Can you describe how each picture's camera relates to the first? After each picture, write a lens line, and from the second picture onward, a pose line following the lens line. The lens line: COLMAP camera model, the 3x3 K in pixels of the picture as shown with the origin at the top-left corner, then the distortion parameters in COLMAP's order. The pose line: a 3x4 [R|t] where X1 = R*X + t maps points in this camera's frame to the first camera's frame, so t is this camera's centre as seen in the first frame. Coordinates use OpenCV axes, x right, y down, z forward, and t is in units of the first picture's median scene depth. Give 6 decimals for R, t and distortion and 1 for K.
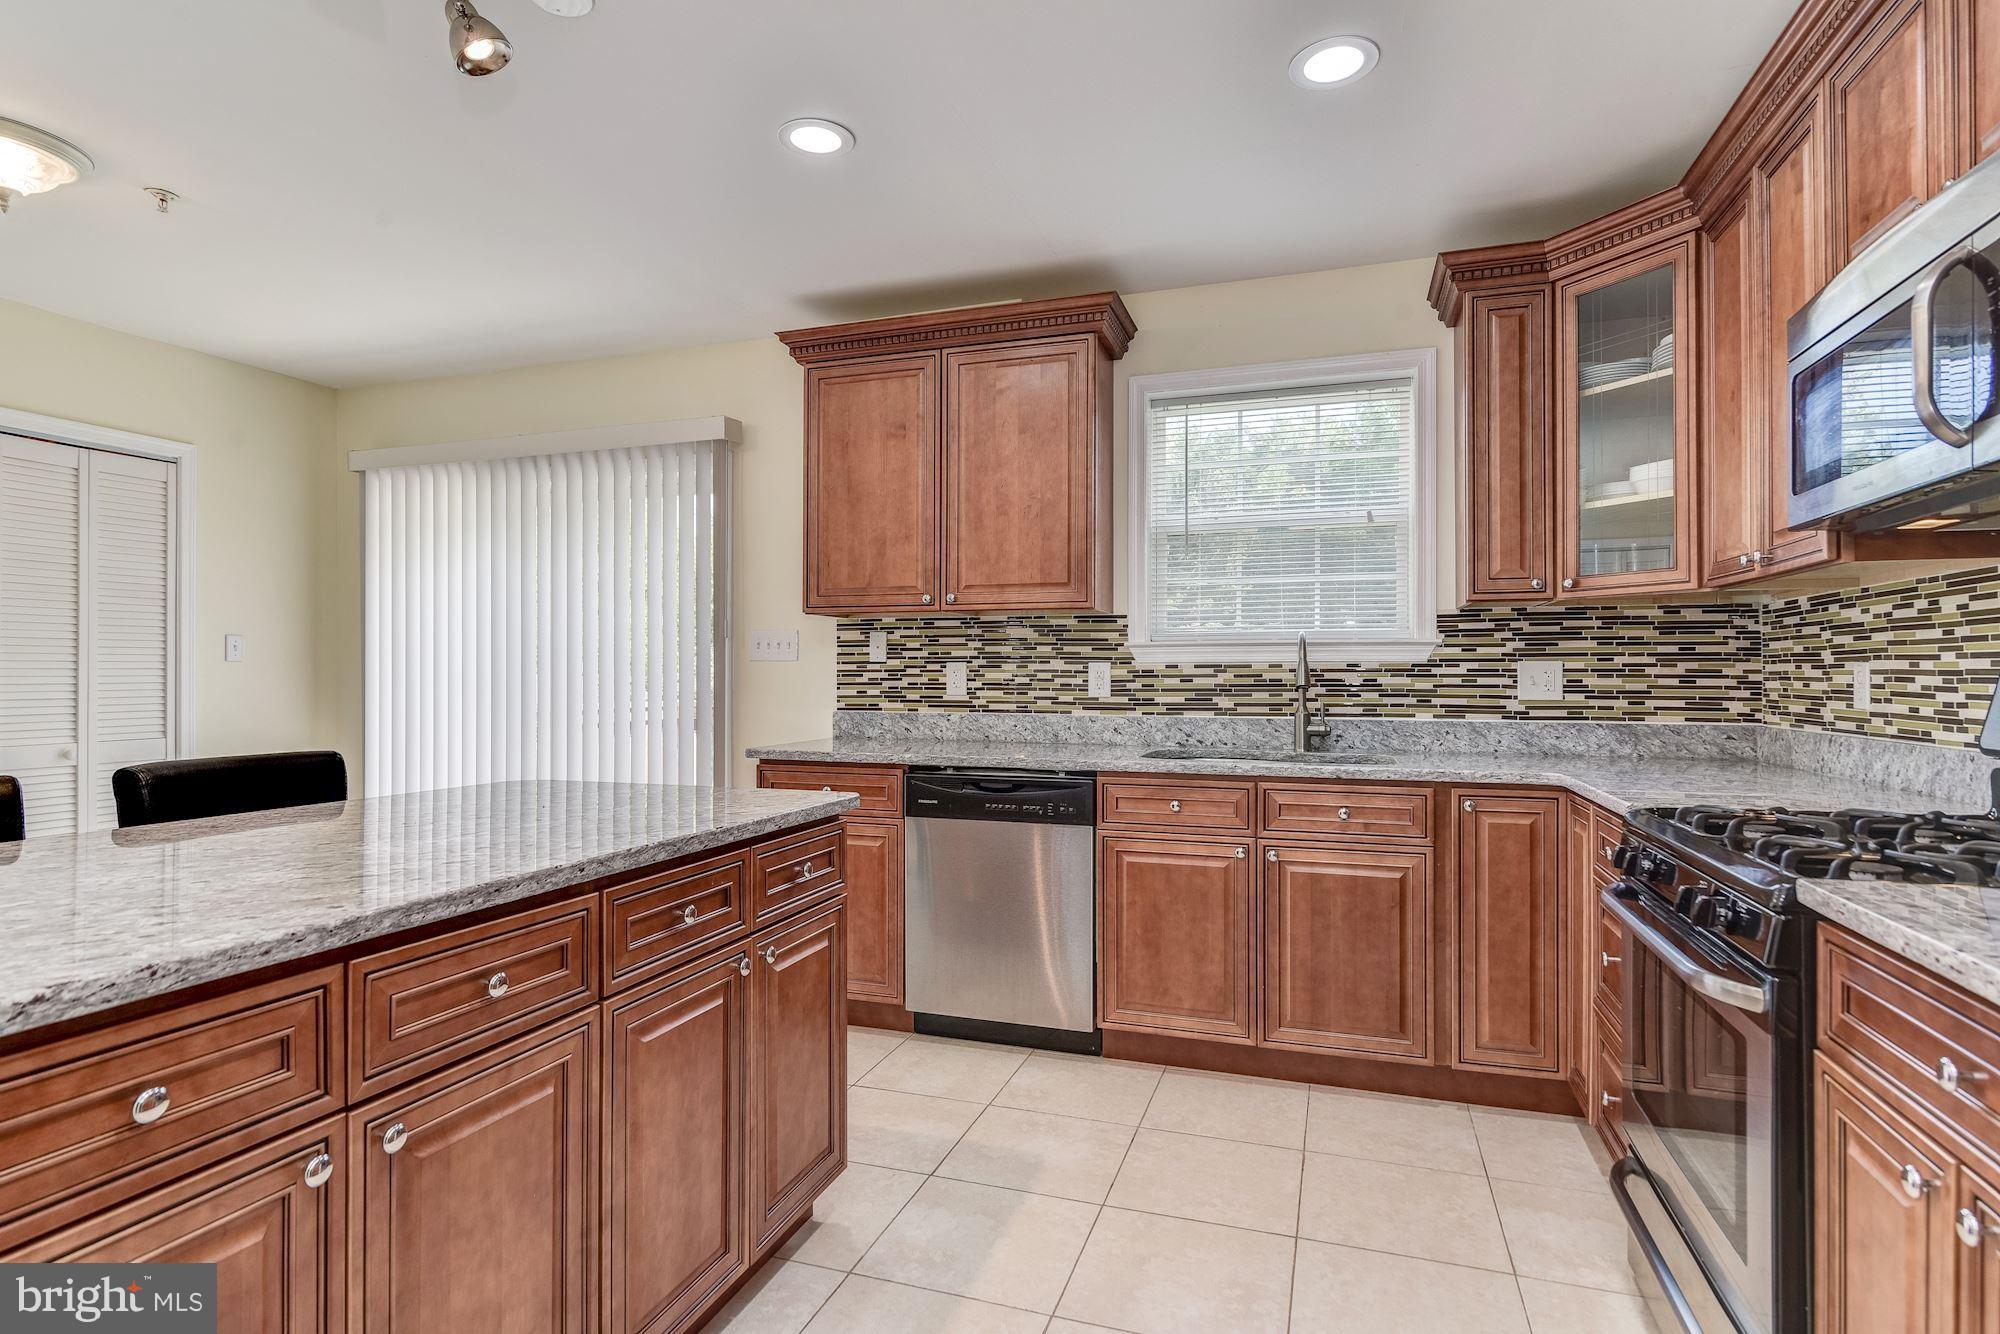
lens RADIAL K [[1008.6, 0, 1007.5], [0, 1008.6, 665.5], [0, 0, 1]] dist [-0.006188, -0.002839]
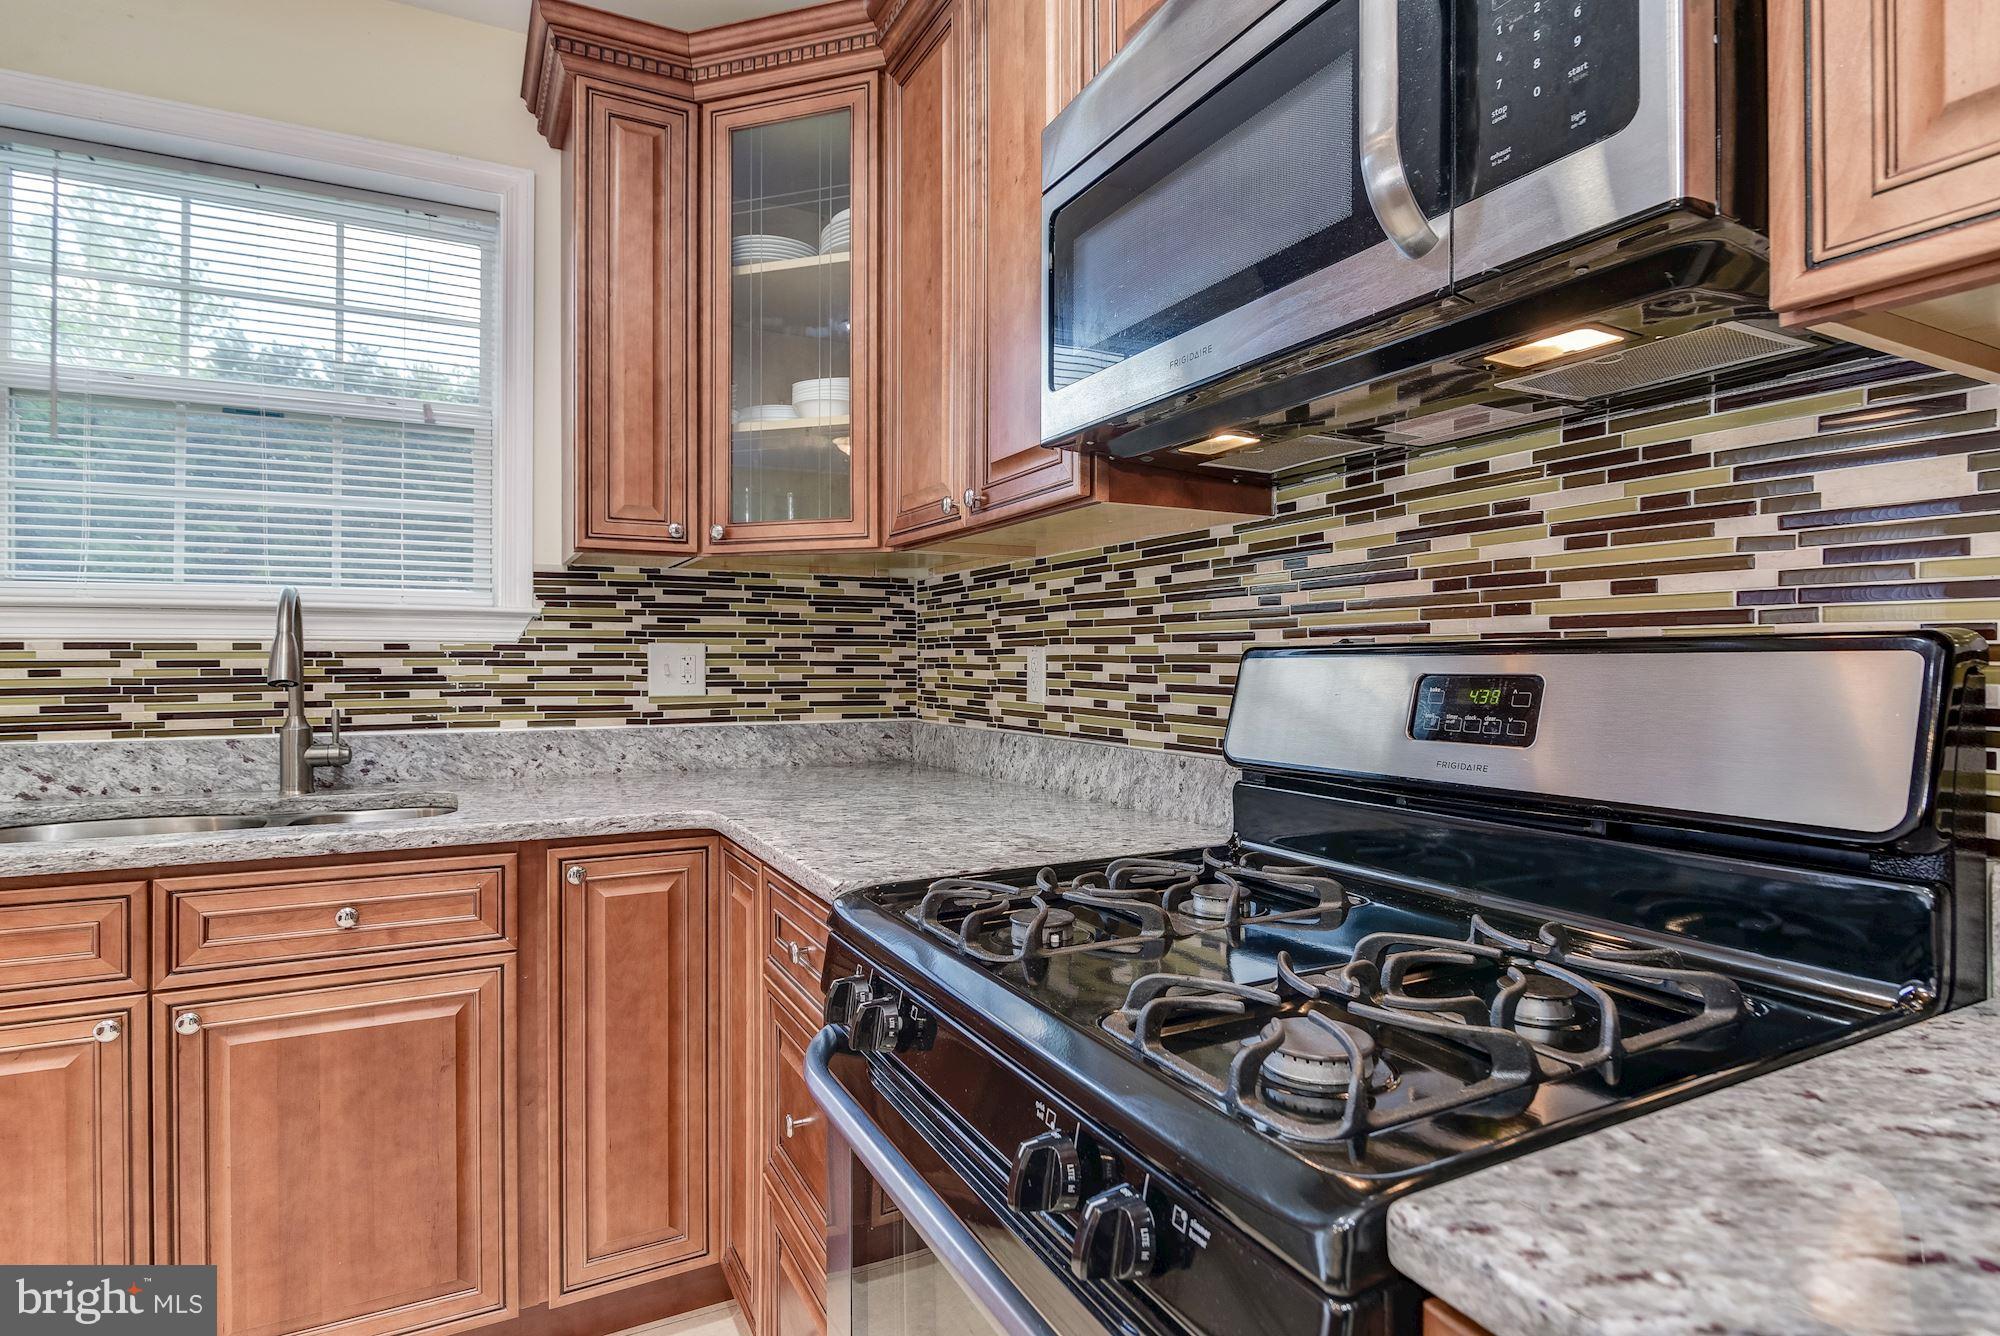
lens RADIAL K [[1008.6, 0, 1007.5], [0, 1008.6, 666.5], [0, 0, 1]] dist [-0.006188, -0.002839]
pose [[0.683890, -0.003639, 0.729576, 0.185512], [-0.006518, 0.999917, 0.011097, 0.003535], [-0.729556, -0.012344, 0.683809, 0.377957]]
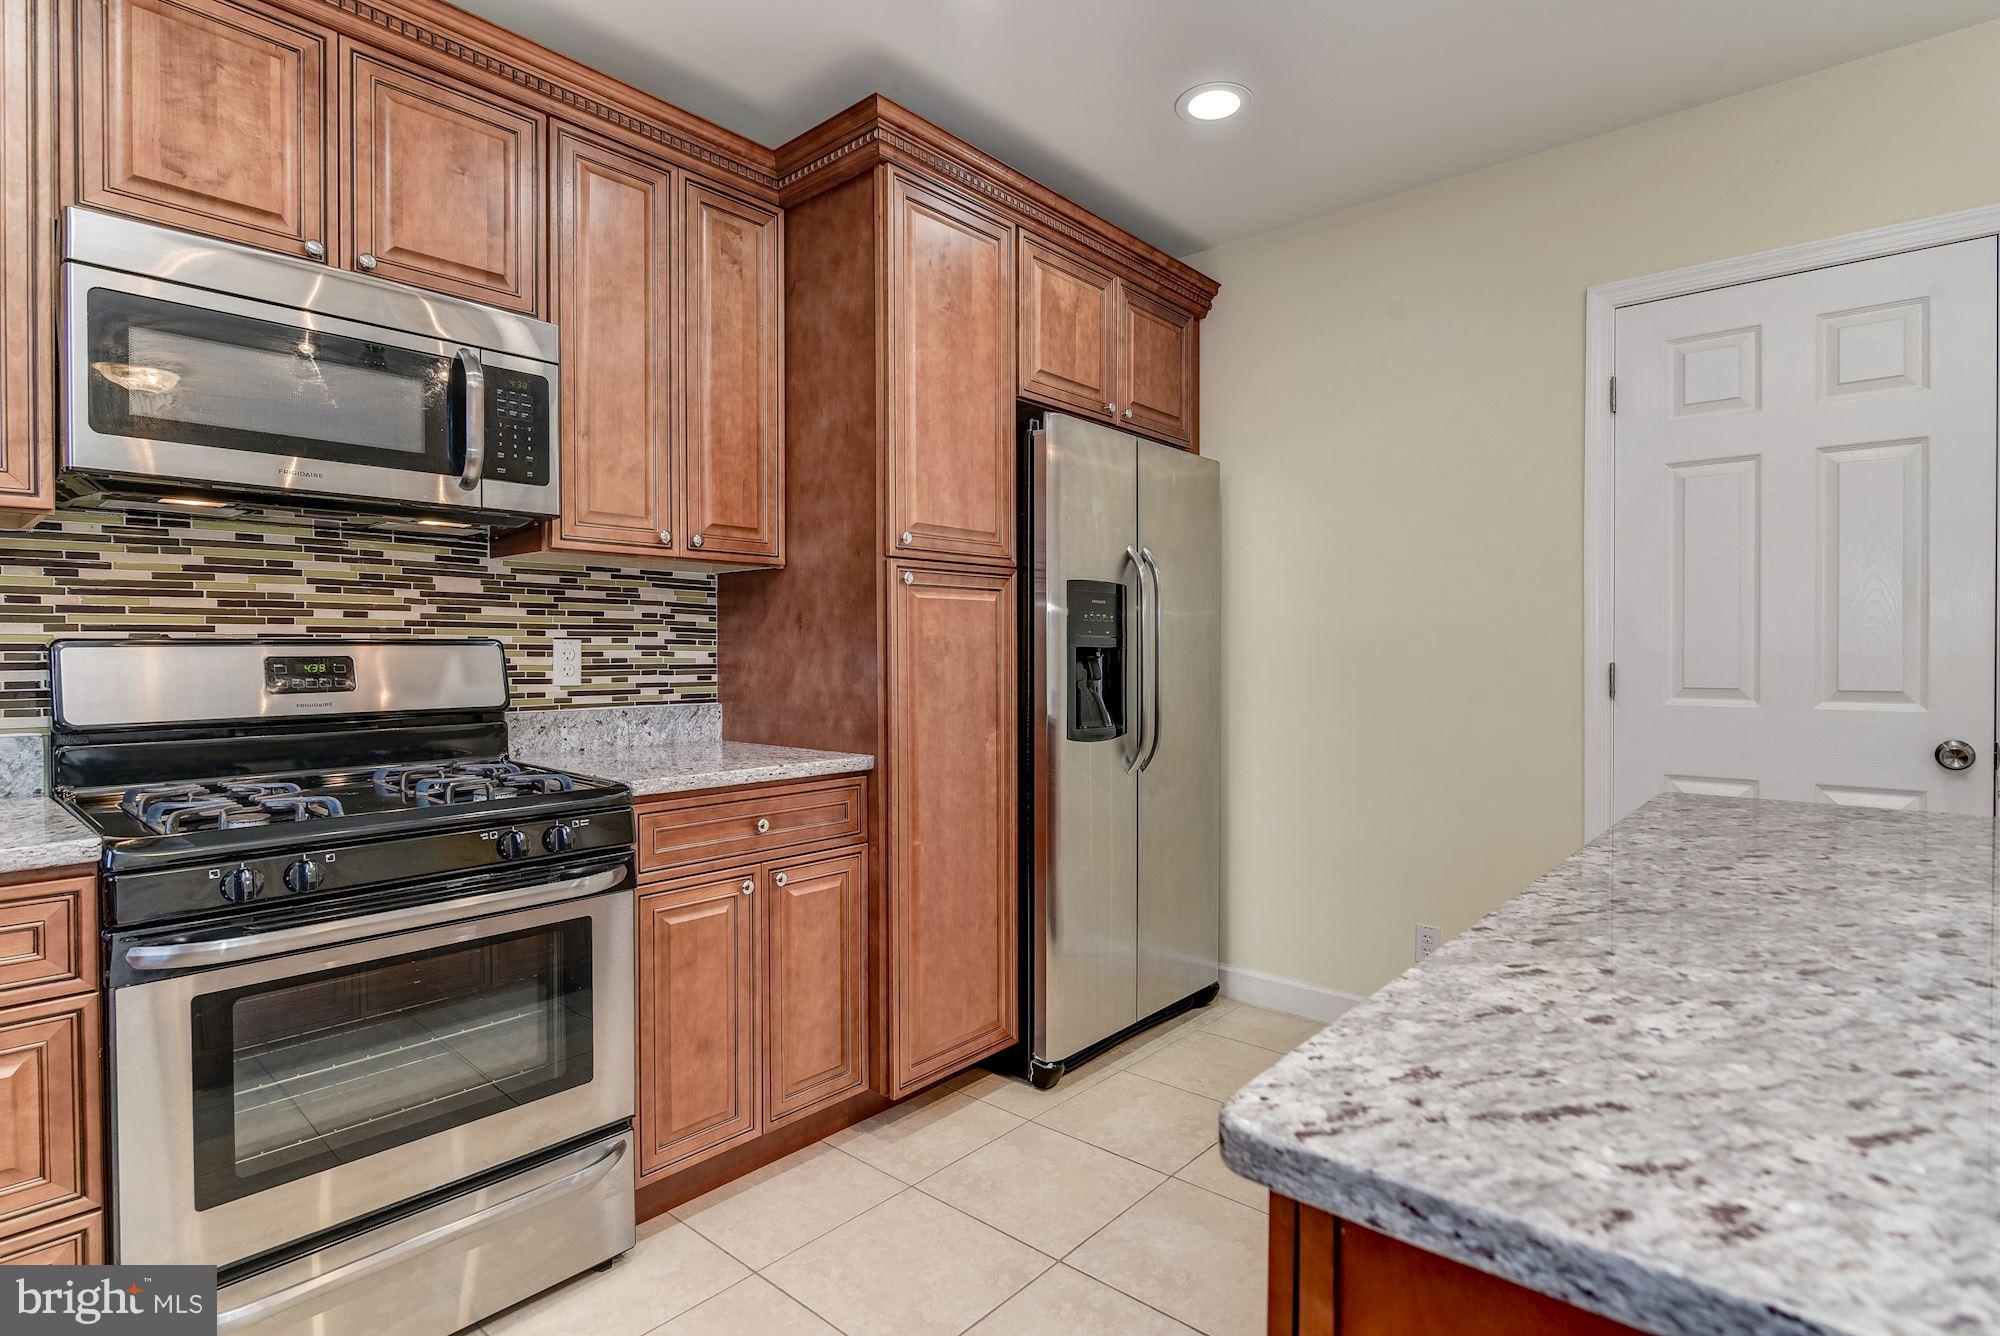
lens RADIAL K [[1008.6, 0, 1007.5], [0, 1008.6, 666.5], [0, 0, 1]] dist [-0.006188, -0.002839]
pose [[-0.924469, -0.004391, 0.381231, -0.150191], [-0.002012, 0.999976, 0.006640, 0.011052], [-0.381251, 0.005371, -0.924456, 0.986163]]
